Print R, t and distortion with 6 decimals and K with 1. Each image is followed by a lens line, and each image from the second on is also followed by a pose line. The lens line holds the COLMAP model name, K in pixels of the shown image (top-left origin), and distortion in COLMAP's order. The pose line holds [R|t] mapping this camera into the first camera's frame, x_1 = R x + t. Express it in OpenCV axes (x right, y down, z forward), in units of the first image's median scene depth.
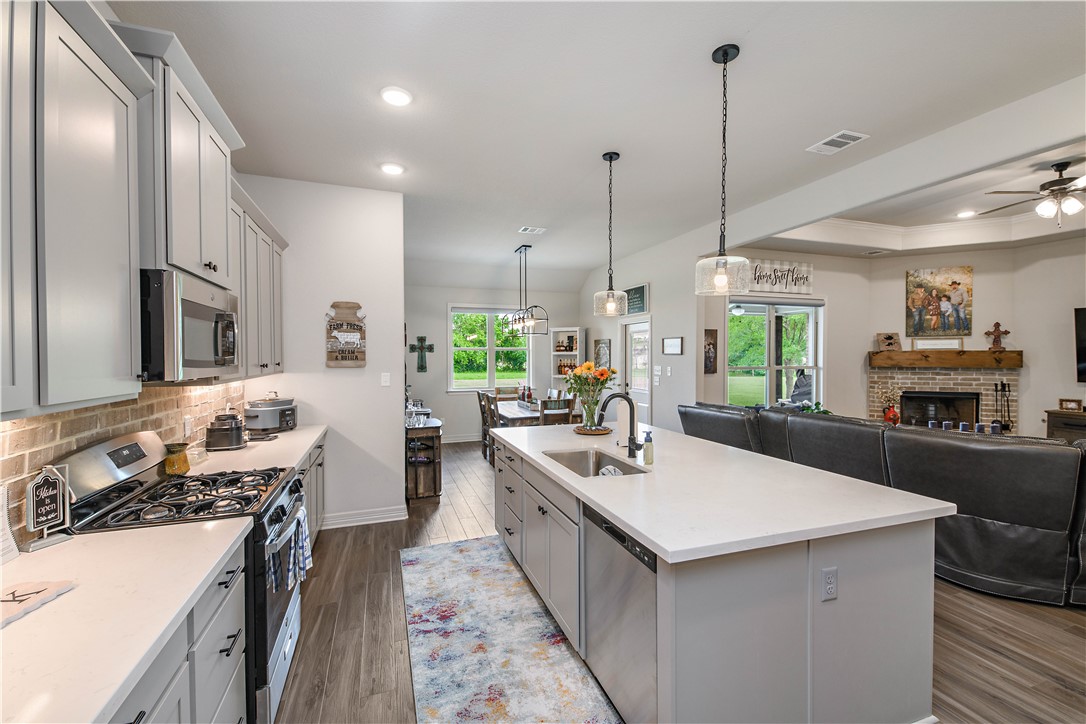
lens RADIAL K [[458.1, 0, 547.0], [0, 458.1, 362.8], [0, 0, 1]] dist [0.031121, -0.010151]
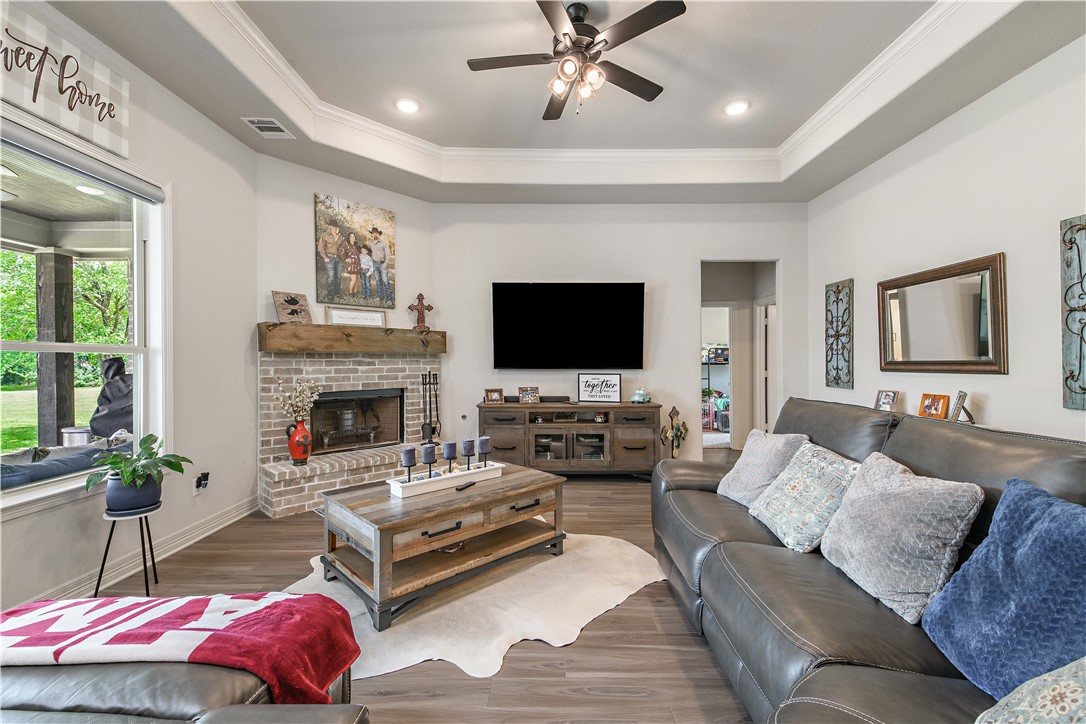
lens RADIAL K [[458.1, 0, 547.4], [0, 458.1, 364.4], [0, 0, 1]] dist [0.031121, -0.010151]
pose [[0.338374, -0.005552, 0.940995, 0.319510], [0.013791, 0.999904, 0.000940, 0.028752], [-0.940911, 0.012659, 0.338418, 0.533469]]
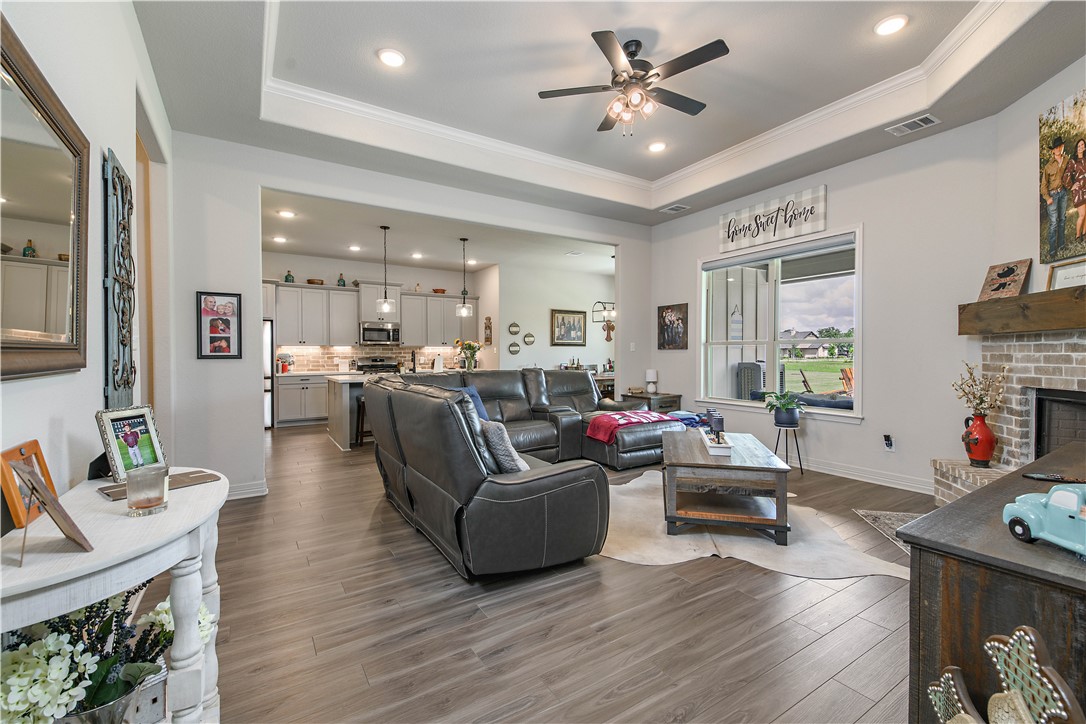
lens RADIAL K [[458.1, 0, 543.5], [0, 458.1, 355.0], [0, 0, 1]] dist [0.031121, -0.010151]
pose [[0.218889, 0.003058, -0.975745, 1.136824], [-0.009101, 0.999958, 0.001092, 0.034469], [0.975707, 0.008641, 0.218908, 0.457594]]
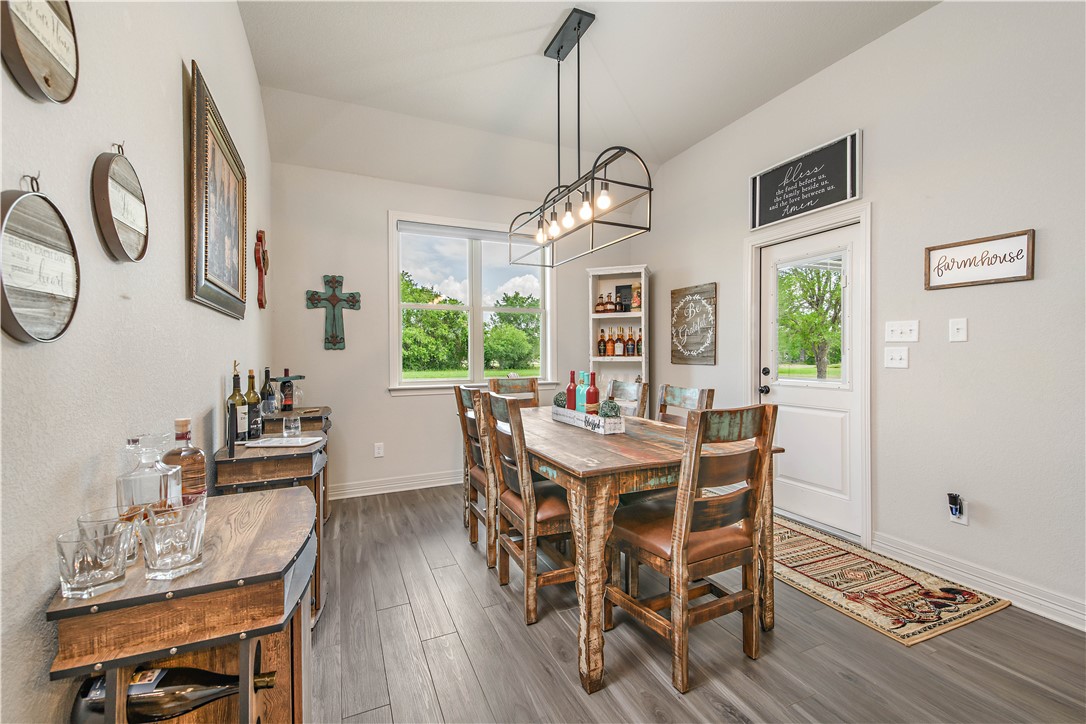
lens RADIAL K [[458.1, 0, 549.0], [0, 458.1, 361.0], [0, 0, 1]] dist [0.031121, -0.010151]
pose [[0.996400, -0.003314, 0.084717, -0.098227], [0.003603, 0.999988, -0.003264, 0.039548], [-0.084705, 0.003558, 0.996400, 0.555554]]
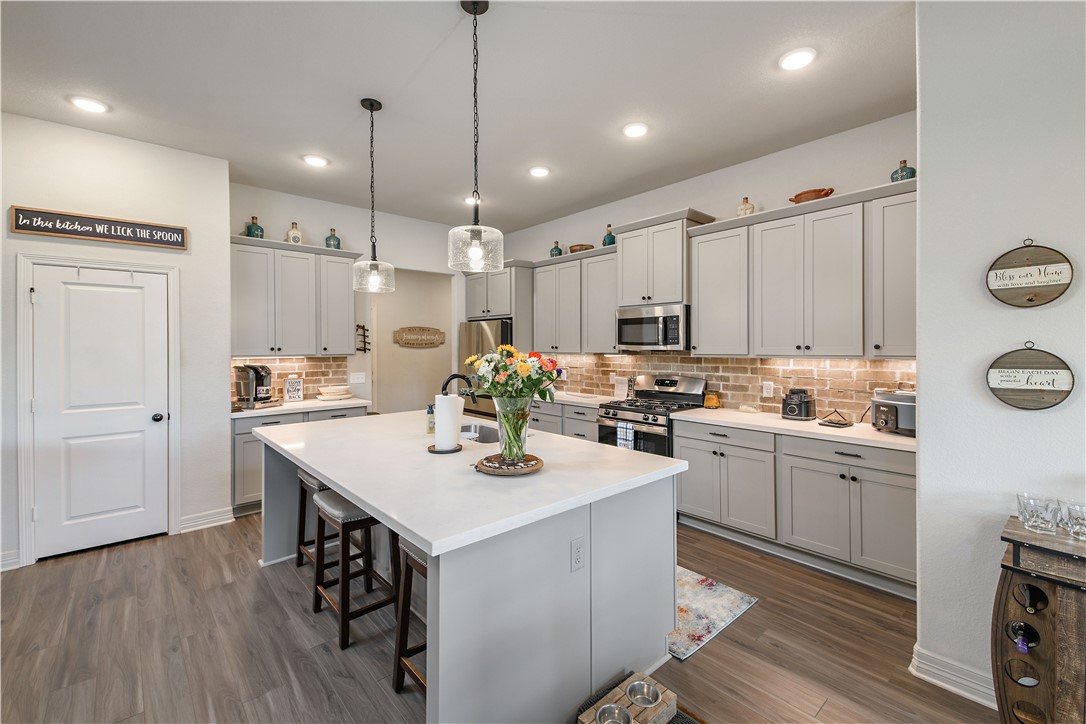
lens RADIAL K [[458.1, 0, 544.0], [0, 458.1, 346.1], [0, 0, 1]] dist [0.031121, -0.010151]
pose [[-0.927435, 0.004033, -0.373963, 0.143621], [-0.001417, 0.999897, 0.014299, -0.004625], [0.373982, 0.013791, -0.927333, 0.811400]]
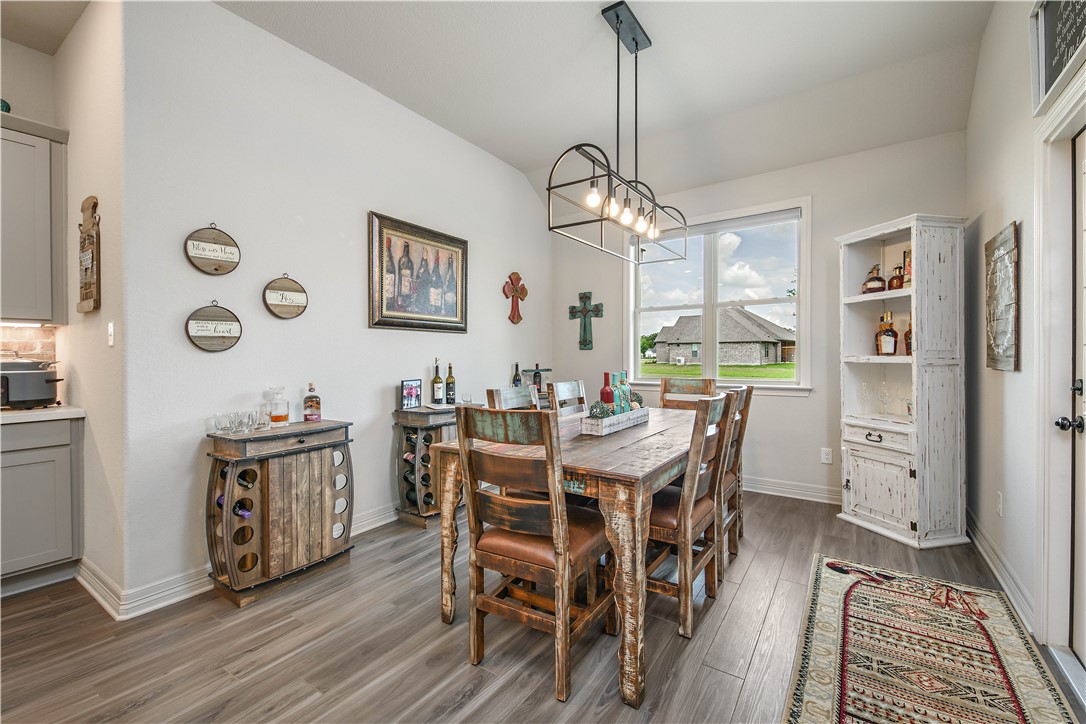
lens RADIAL K [[458.1, 0, 544.8], [0, 458.1, 357.6], [0, 0, 1]] dist [0.031121, -0.010151]
pose [[0.591783, 0.003551, -0.806090, 0.218513], [-0.009518, 0.999951, -0.002582, 0.037407], [0.806041, 0.009200, 0.591788, 0.663354]]
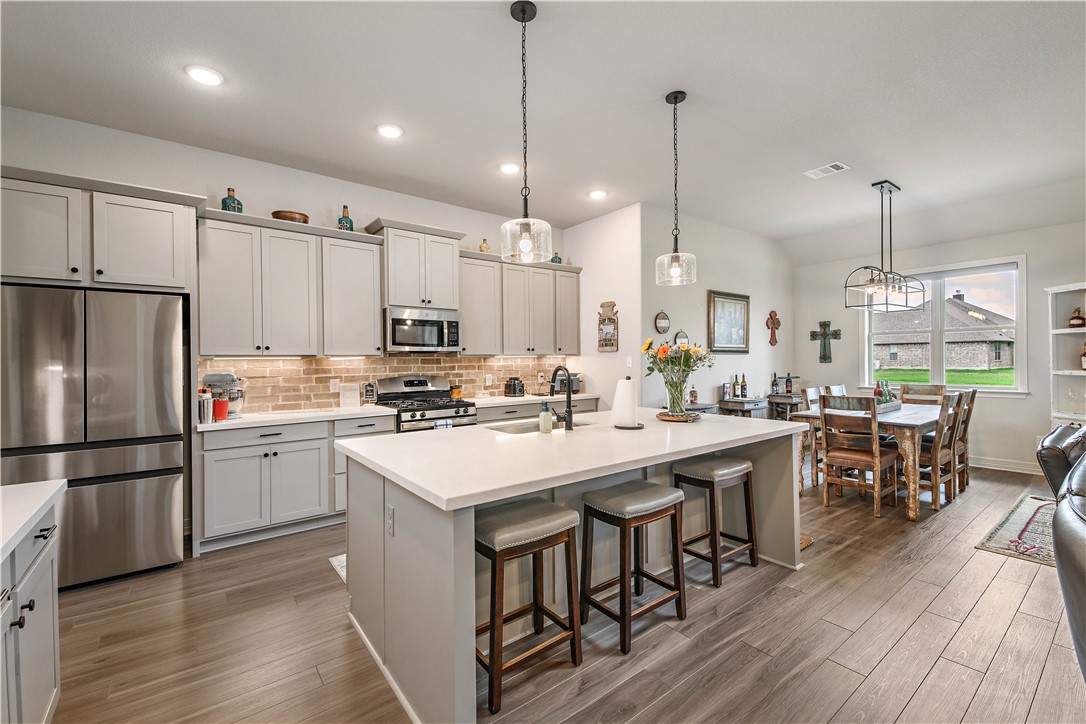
lens RADIAL K [[458.1, 0, 543.9], [0, 458.1, 360.6], [0, 0, 1]] dist [0.031121, -0.010151]
pose [[0.304618, 0.001692, -0.952473, 0.447084], [-0.004739, 0.999989, 0.000261, 0.021256], [0.952463, 0.004434, 0.304623, 0.257483]]
